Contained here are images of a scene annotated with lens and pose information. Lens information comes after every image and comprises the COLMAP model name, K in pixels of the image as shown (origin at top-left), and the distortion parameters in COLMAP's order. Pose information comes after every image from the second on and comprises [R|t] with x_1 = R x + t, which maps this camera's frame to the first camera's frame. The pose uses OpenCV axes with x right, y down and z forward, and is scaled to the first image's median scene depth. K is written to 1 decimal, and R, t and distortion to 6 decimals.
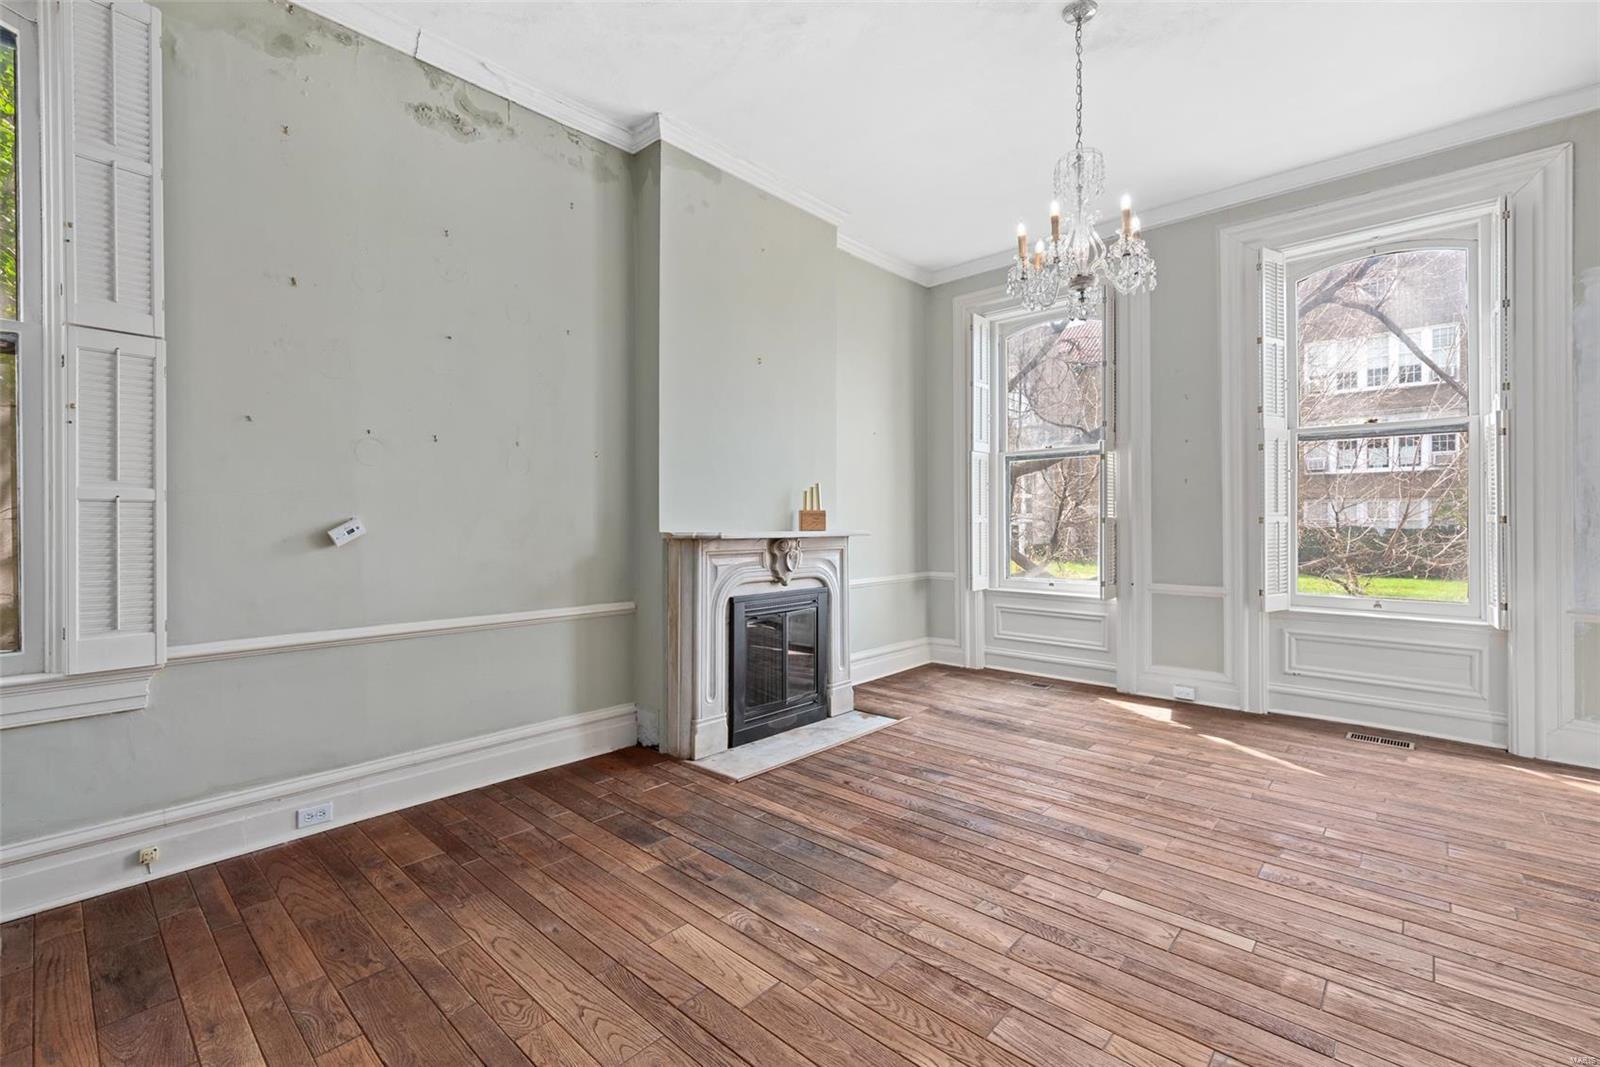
lens RADIAL K [[679.5, 0, 798.0], [0, 679.5, 538.4], [0, 0, 1]] dist [0.000432, -0.000249]
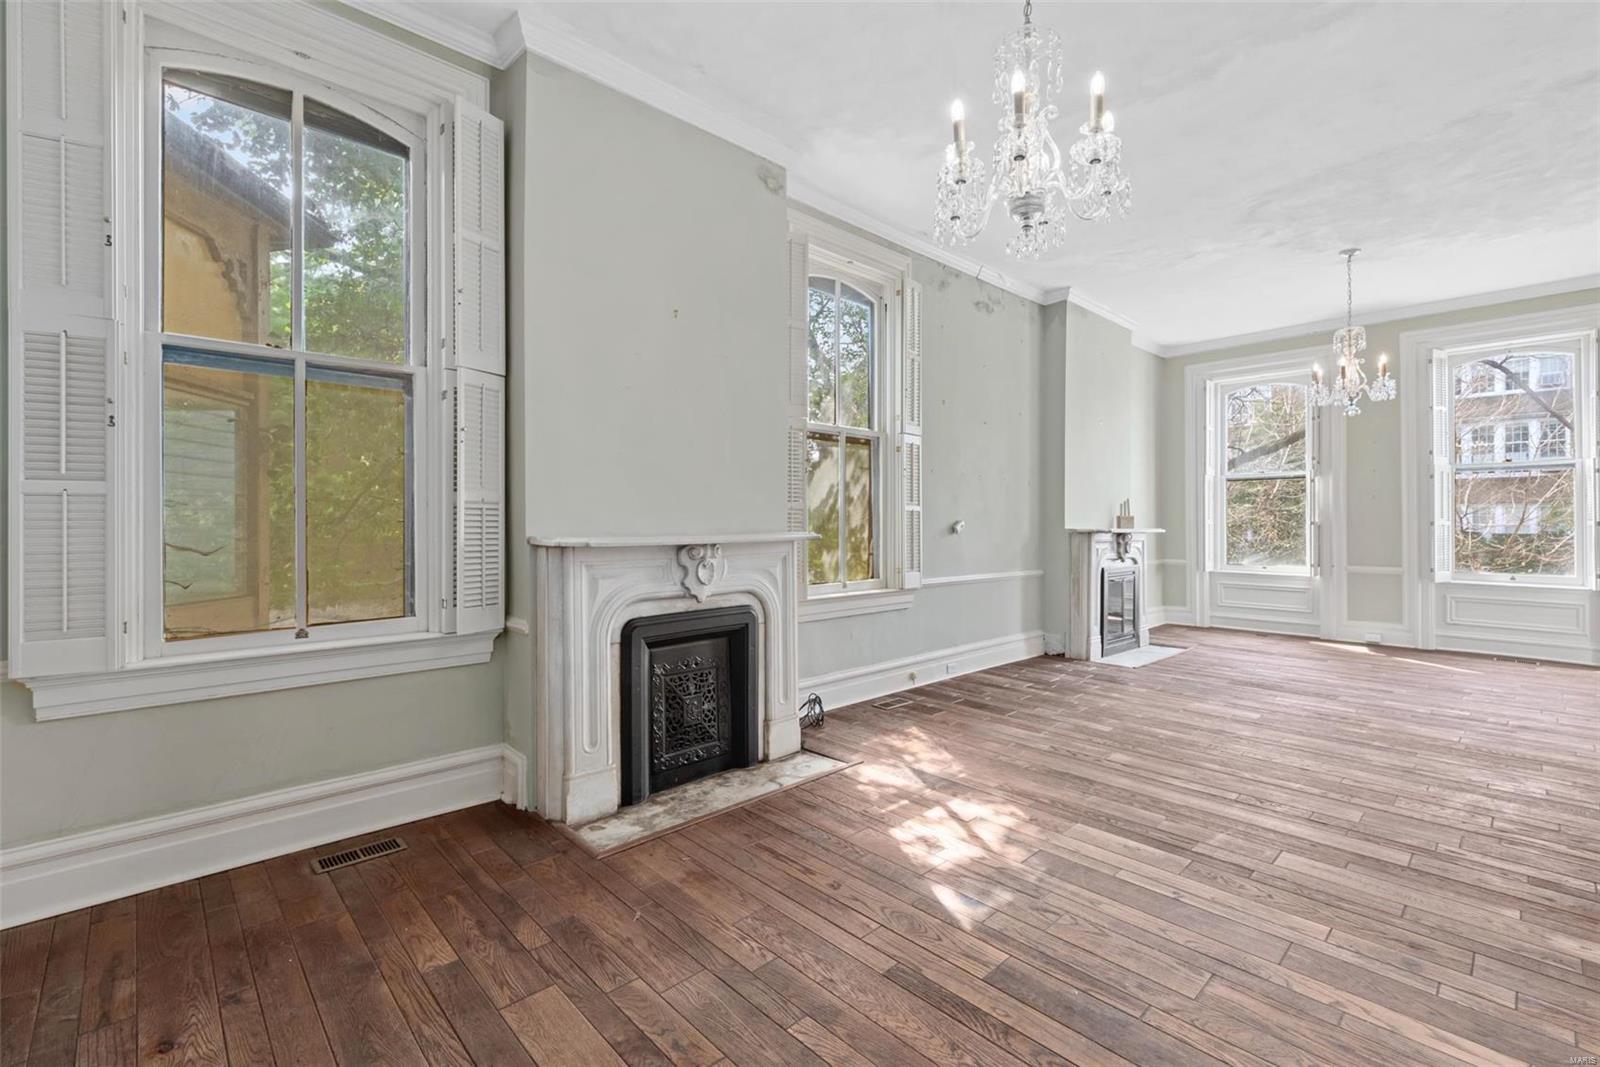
lens RADIAL K [[688.3, 0, 800.0], [0, 688.3, 533.5], [0, 0, 1]] dist [0.001221, -0.000378]
pose [[0.997556, 0.006144, -0.069595, -0.650717], [-0.006906, 0.999919, -0.010714, 0.023066], [0.069523, 0.011168, 0.997518, -0.671629]]
